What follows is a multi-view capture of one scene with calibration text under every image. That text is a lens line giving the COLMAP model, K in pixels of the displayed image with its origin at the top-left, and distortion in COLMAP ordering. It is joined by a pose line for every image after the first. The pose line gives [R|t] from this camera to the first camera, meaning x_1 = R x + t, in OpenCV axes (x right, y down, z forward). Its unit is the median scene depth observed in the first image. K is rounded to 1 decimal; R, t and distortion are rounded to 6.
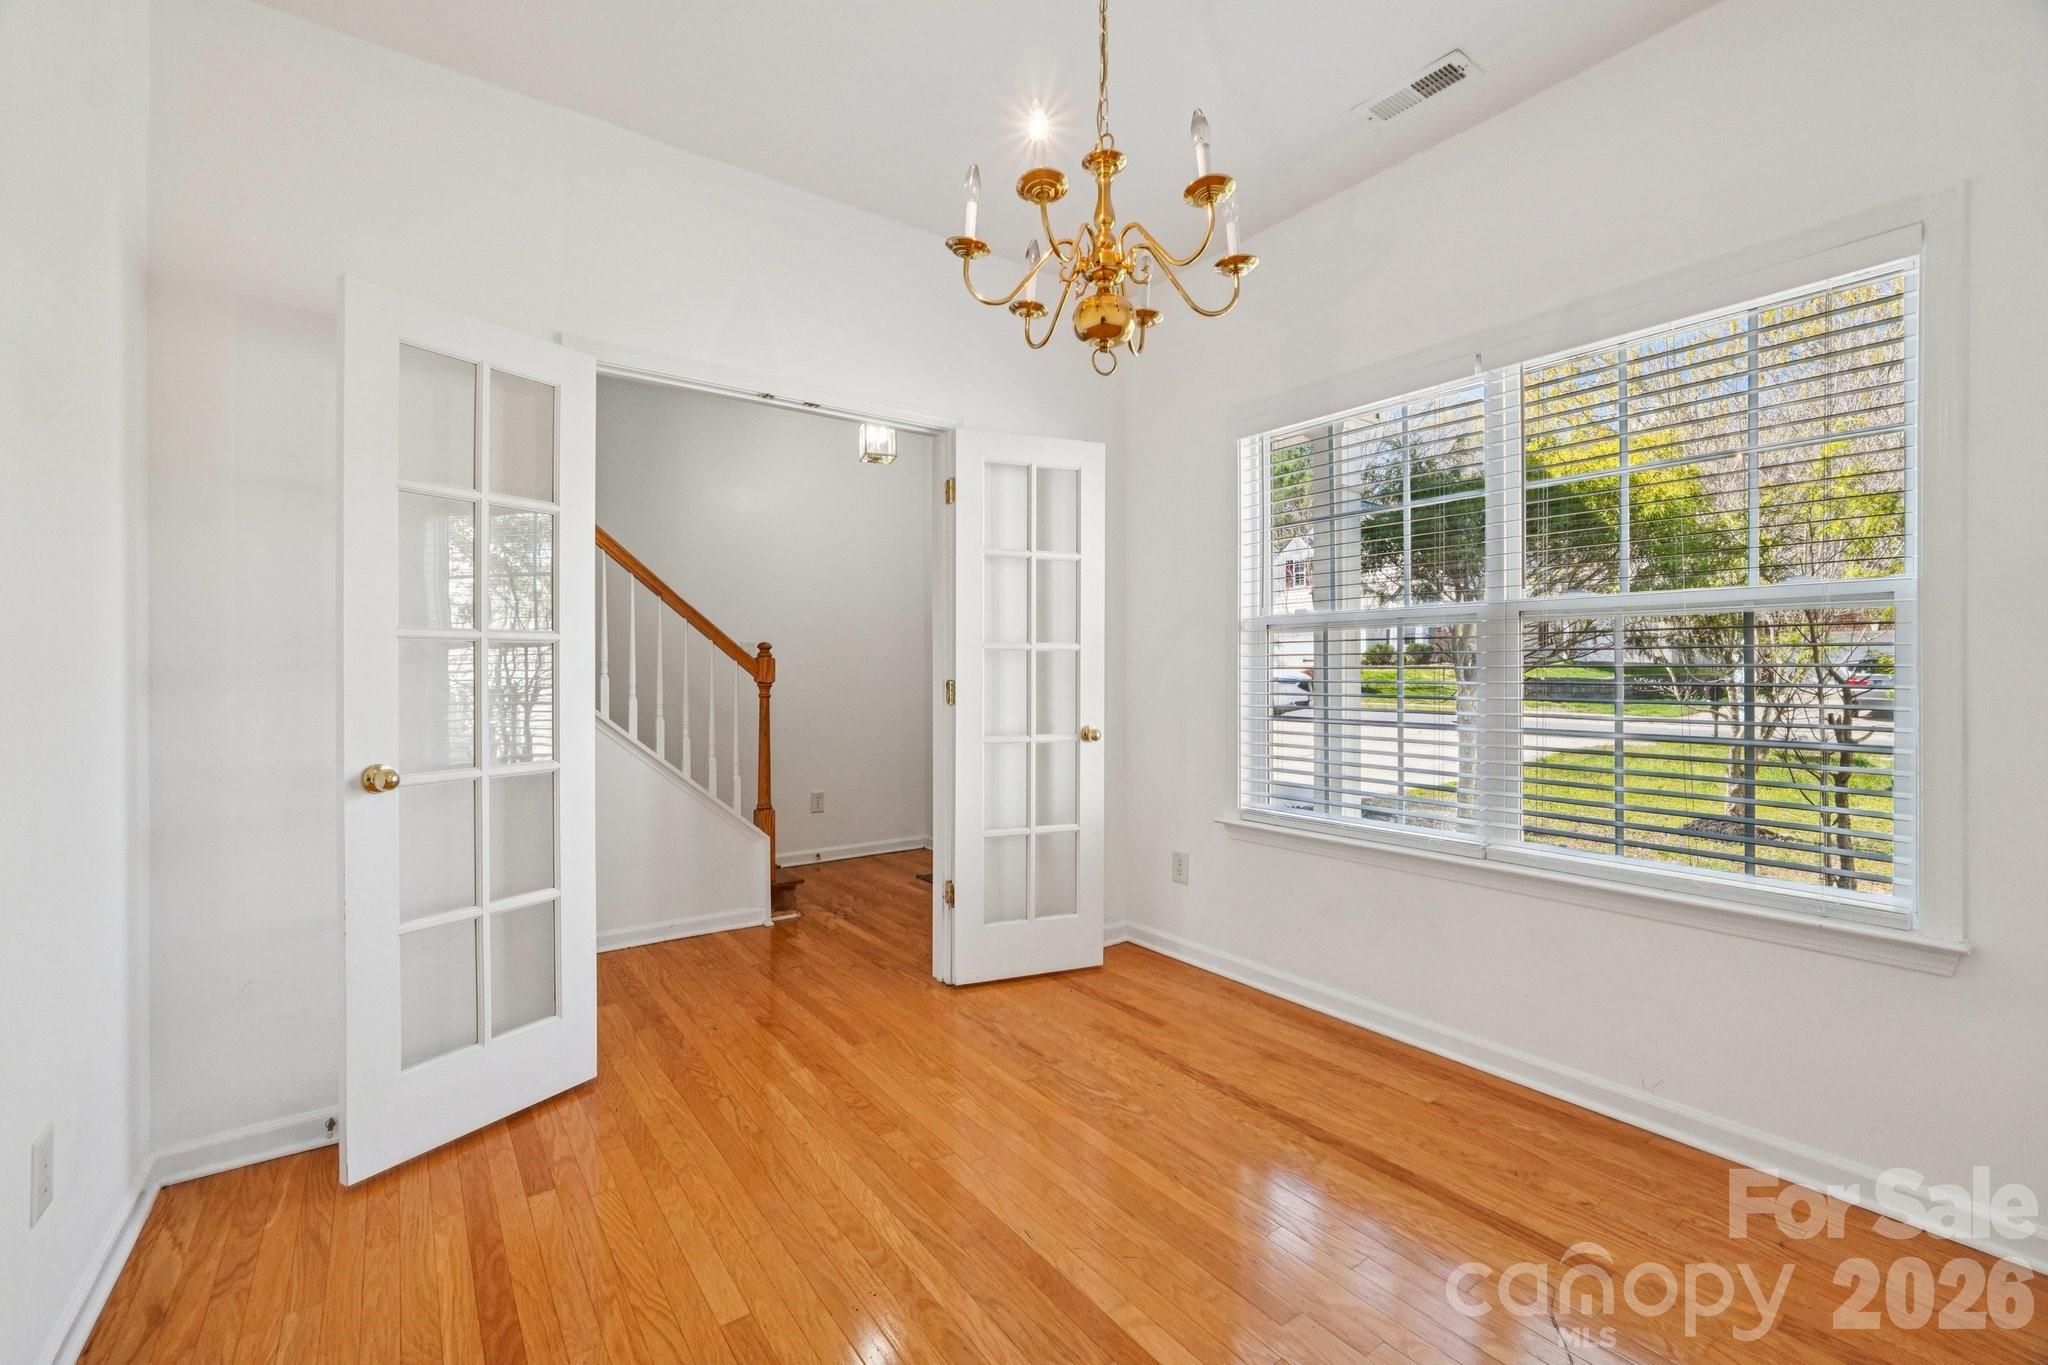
lens RADIAL K [[860.6, 0, 1018.1], [0, 860.6, 676.9], [0, 0, 1]] dist [-0.017859, 0.006627]
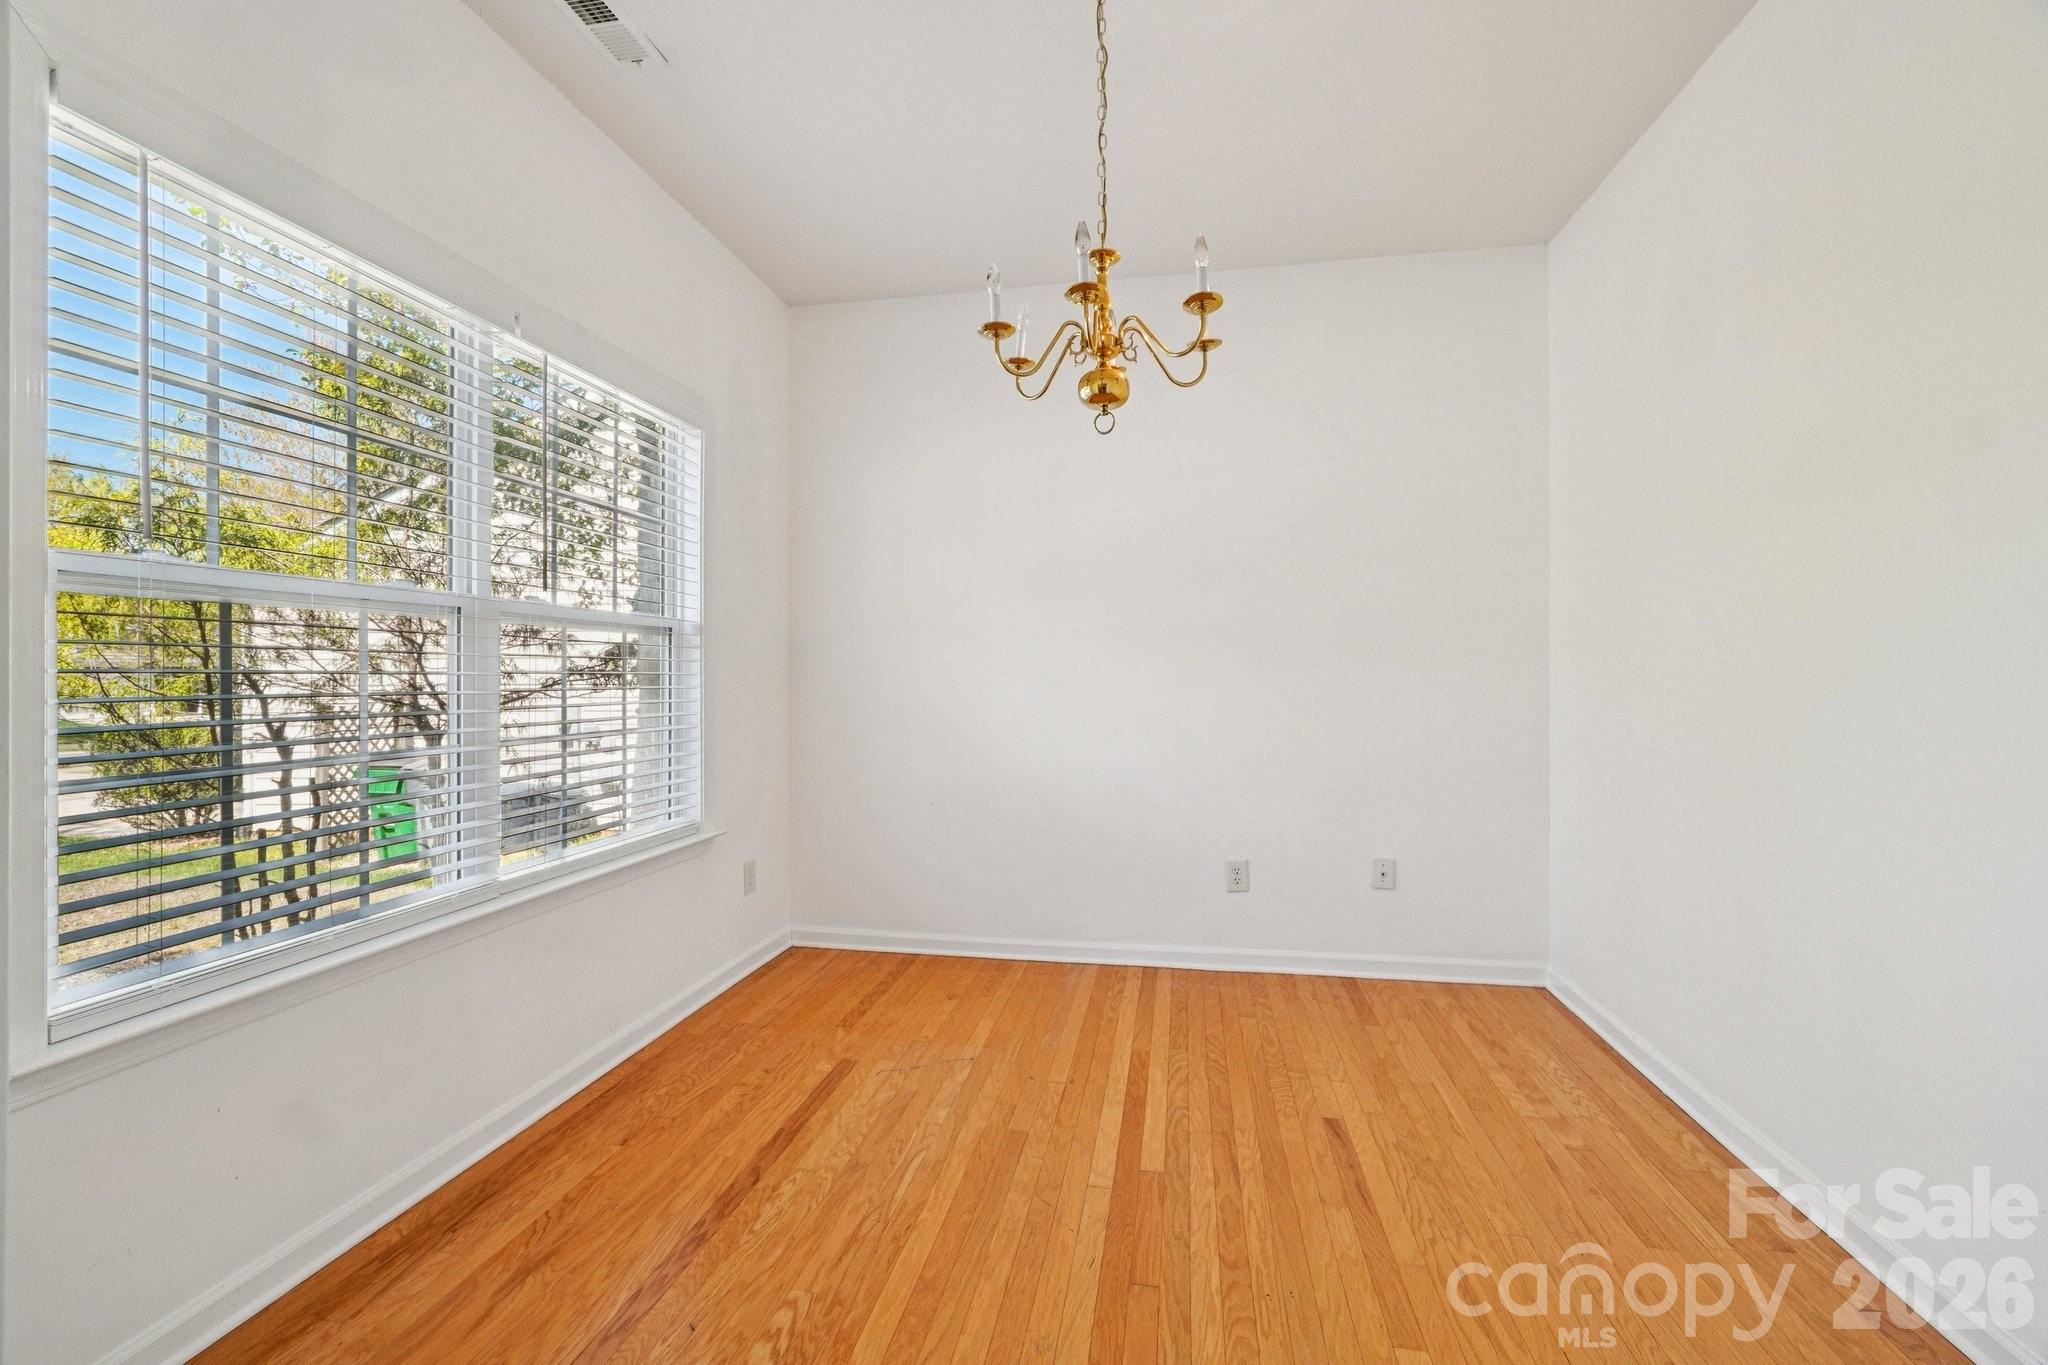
lens RADIAL K [[860.6, 0, 1024.3], [0, 860.6, 681.4], [0, 0, 1]] dist [-0.017859, 0.006627]
pose [[-0.685117, -0.001952, 0.728430, -0.500495], [0.009482, 0.999888, 0.011598, -0.010858], [-0.728371, 0.014853, -0.685022, 1.343751]]
